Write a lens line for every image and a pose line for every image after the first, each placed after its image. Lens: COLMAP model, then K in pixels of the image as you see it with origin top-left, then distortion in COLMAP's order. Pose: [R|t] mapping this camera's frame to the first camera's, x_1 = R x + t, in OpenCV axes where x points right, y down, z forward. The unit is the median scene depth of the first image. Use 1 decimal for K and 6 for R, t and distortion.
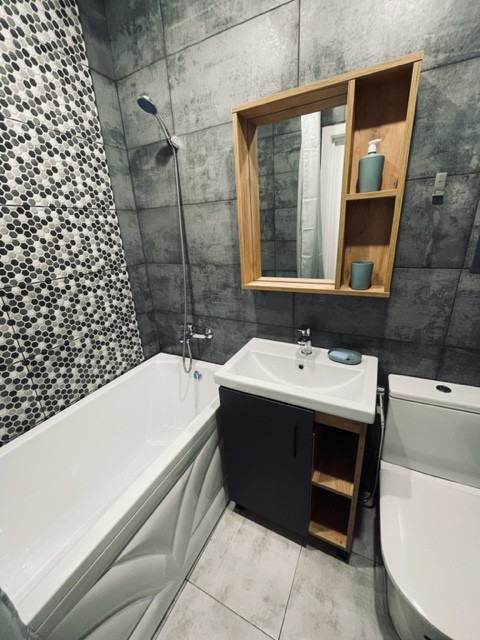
lens RADIAL K [[258.8, 0, 239.0], [0, 258.8, 317.0], [0, 0, 1]] dist [-0.002707, 0.000626]
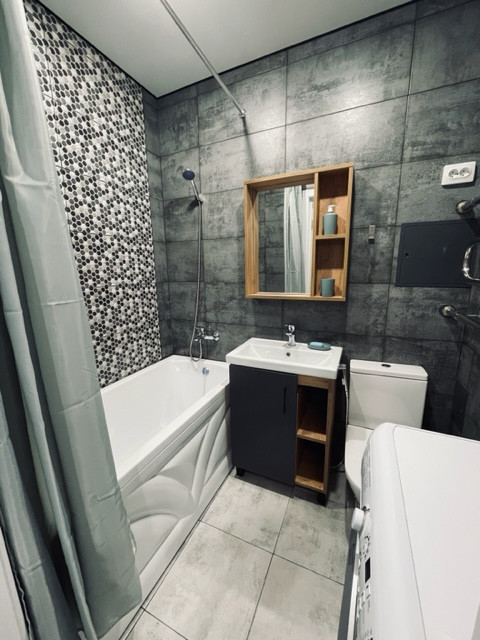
lens RADIAL K [[258.8, 0, 237.3], [0, 258.8, 317.7], [0, 0, 1]] dist [-0.002707, 0.000626]
pose [[0.998521, 0.027256, 0.047050, -0.104922], [-0.020124, 0.989096, -0.145888, 0.218671], [-0.050513, 0.144725, 0.988182, -0.390380]]
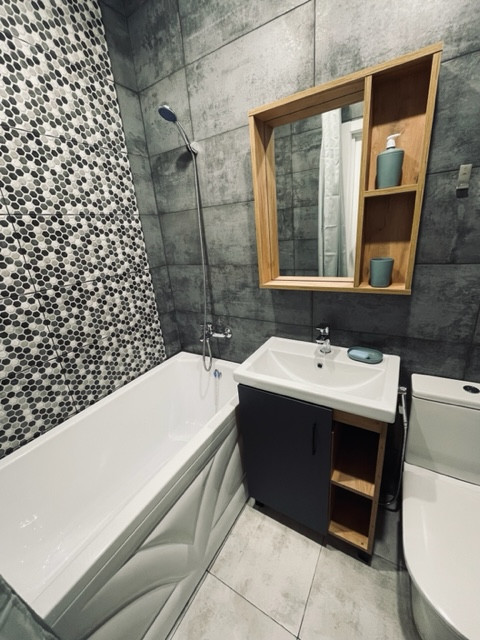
lens RADIAL K [[258.8, 0, 239.4], [0, 258.8, 317.0], [0, 0, 1]] dist [-0.002707, 0.000626]
pose [[0.997098, -0.006537, -0.075851, 0.007590], [0.006413, 0.999978, -0.001879, 0.005586], [0.075861, 0.001387, 0.997117, -0.019780]]
